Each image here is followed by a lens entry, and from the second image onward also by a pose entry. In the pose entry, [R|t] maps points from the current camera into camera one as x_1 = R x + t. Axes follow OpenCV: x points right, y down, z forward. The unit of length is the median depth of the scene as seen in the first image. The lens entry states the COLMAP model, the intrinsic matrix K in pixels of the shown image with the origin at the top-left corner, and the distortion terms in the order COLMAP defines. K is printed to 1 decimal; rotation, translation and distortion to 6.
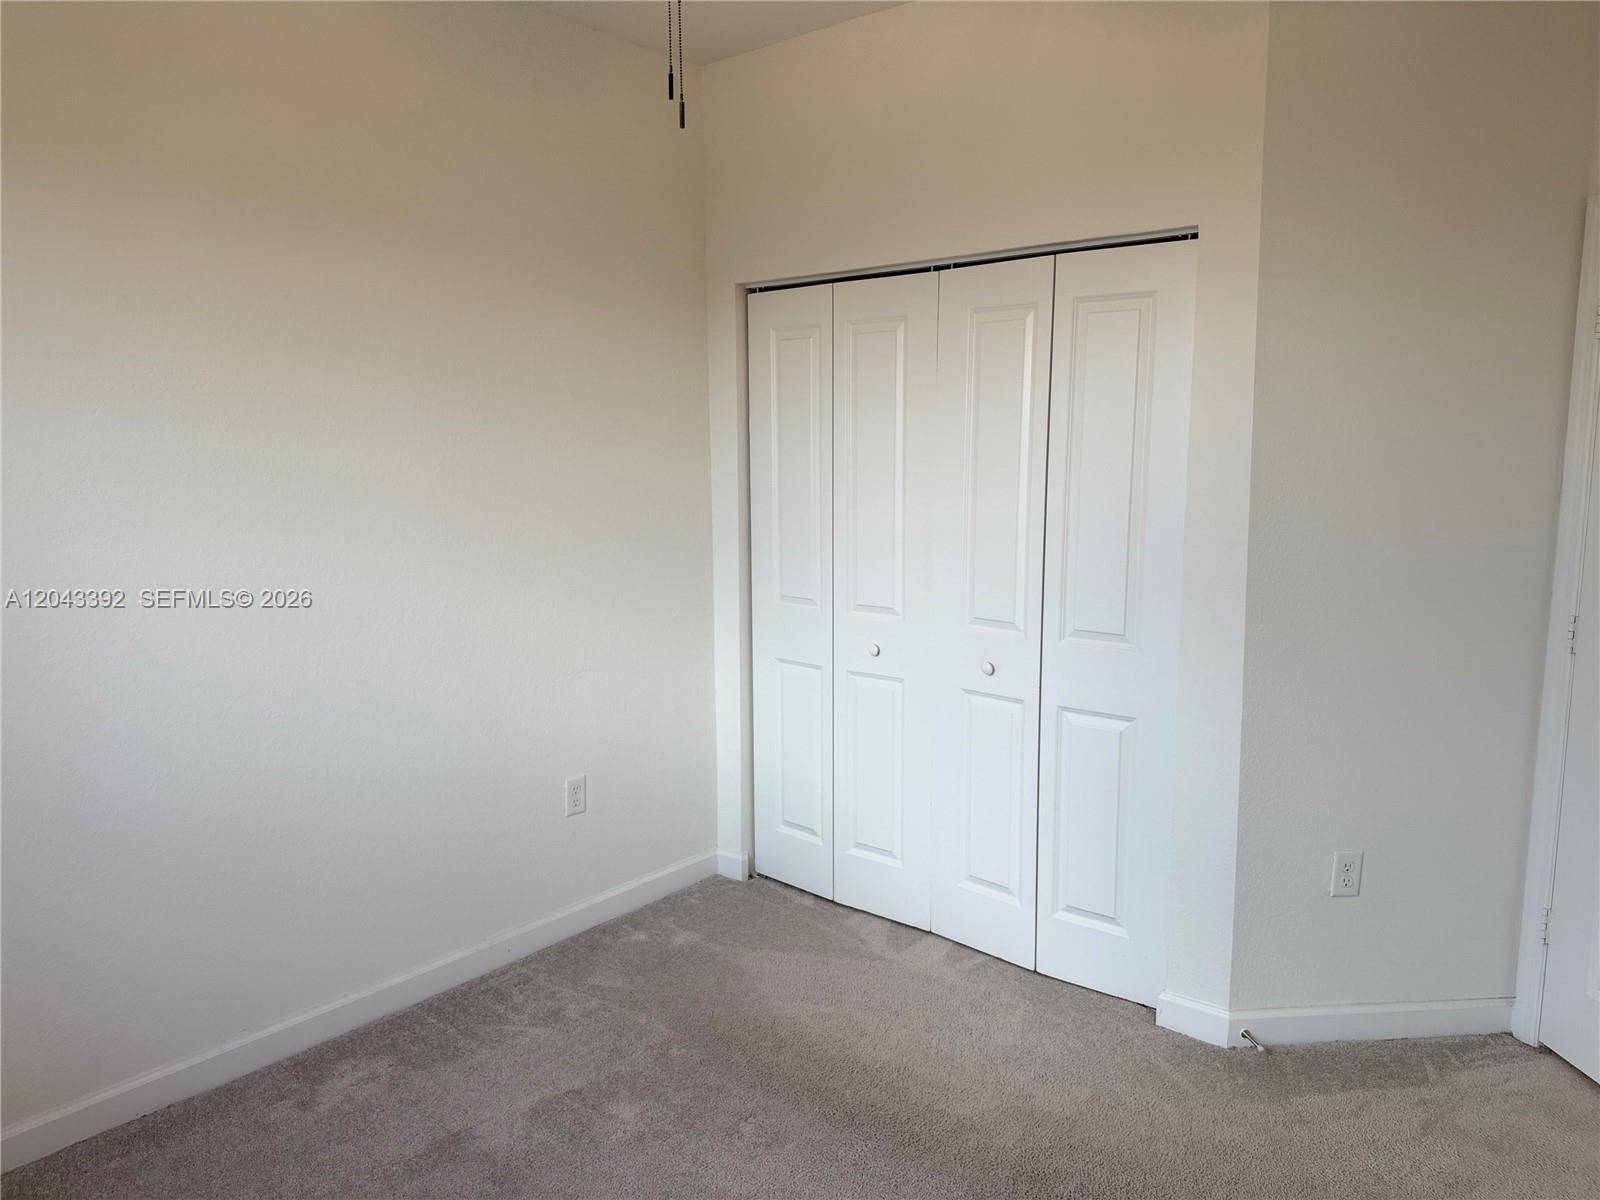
lens RADIAL K [[1100.8, 0, 800.0], [0, 1100.8, 600.0], [0, 0, 1]] dist [0.168255, -0.098243]
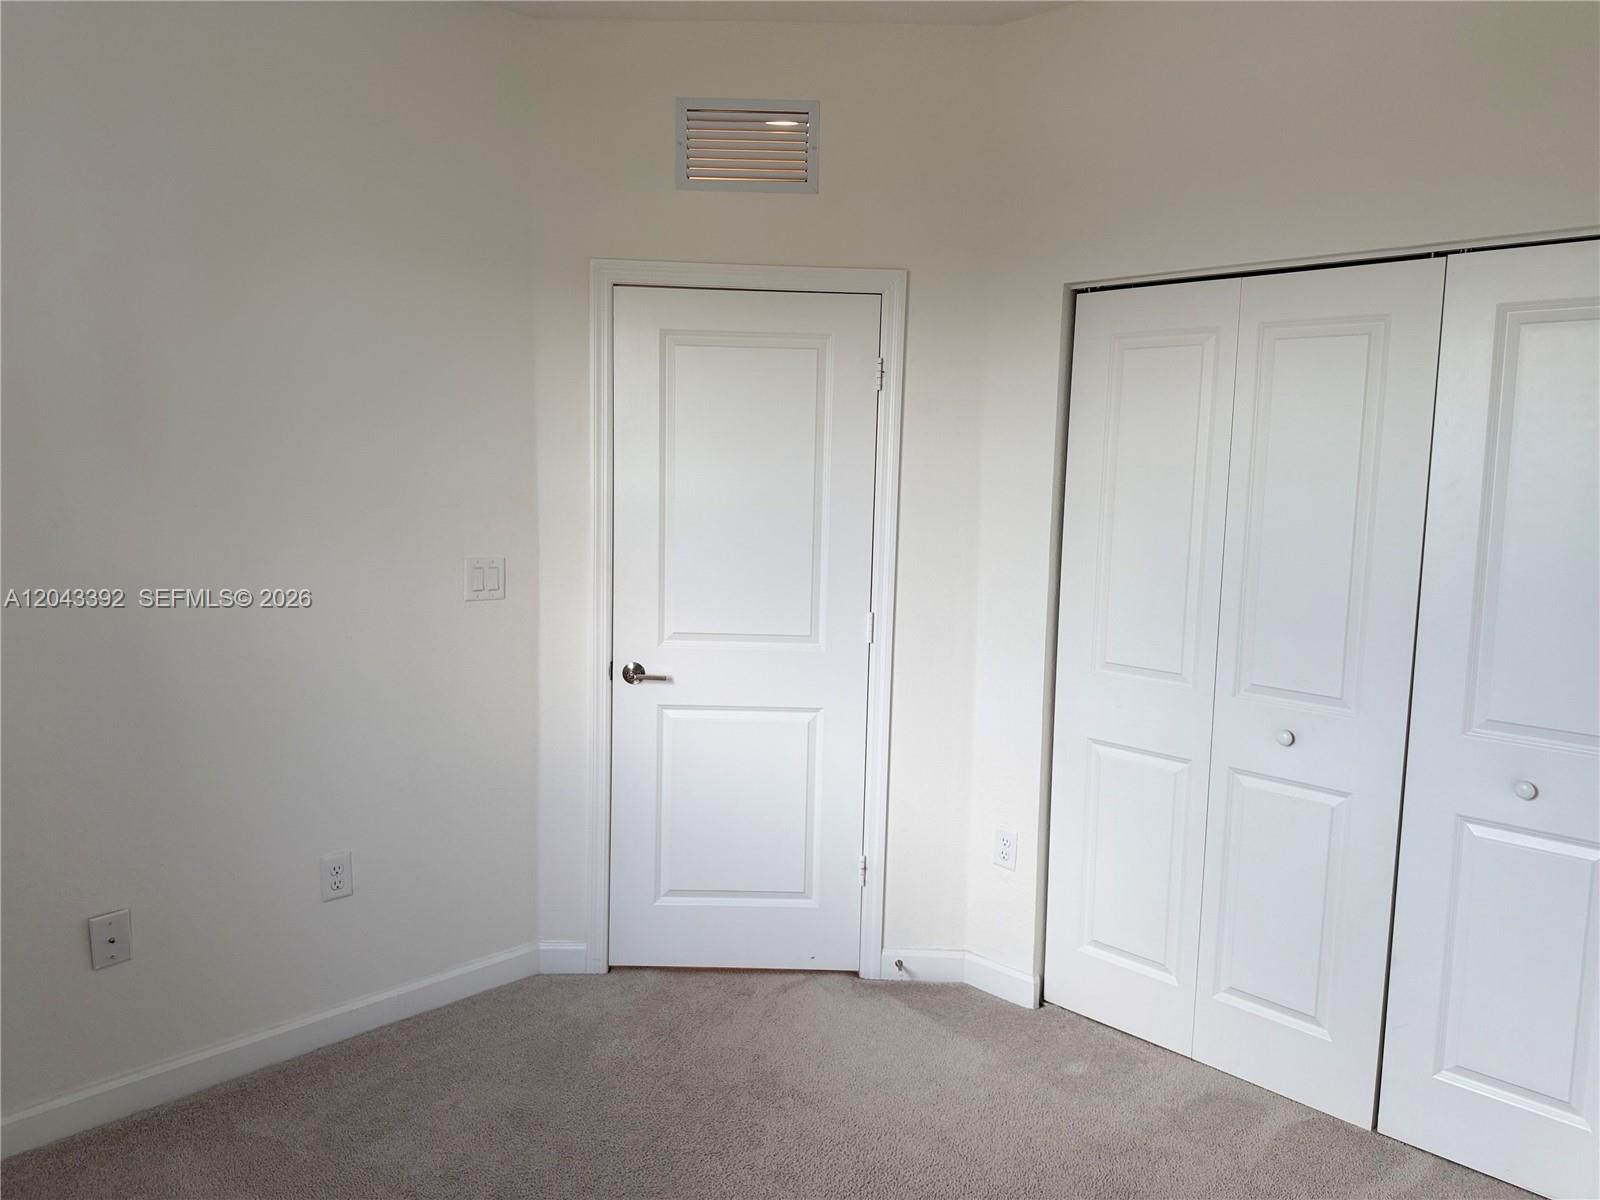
lens RADIAL K [[1120.7, 0, 800.0], [0, 1120.7, 600.0], [0, 0, 1]] dist [0.084009, -0.104491]
pose [[0.997806, 0.028946, -0.059546, -0.147211], [-0.030431, 0.999244, -0.024181, -0.017908], [0.058801, 0.025940, 0.997933, 0.121876]]
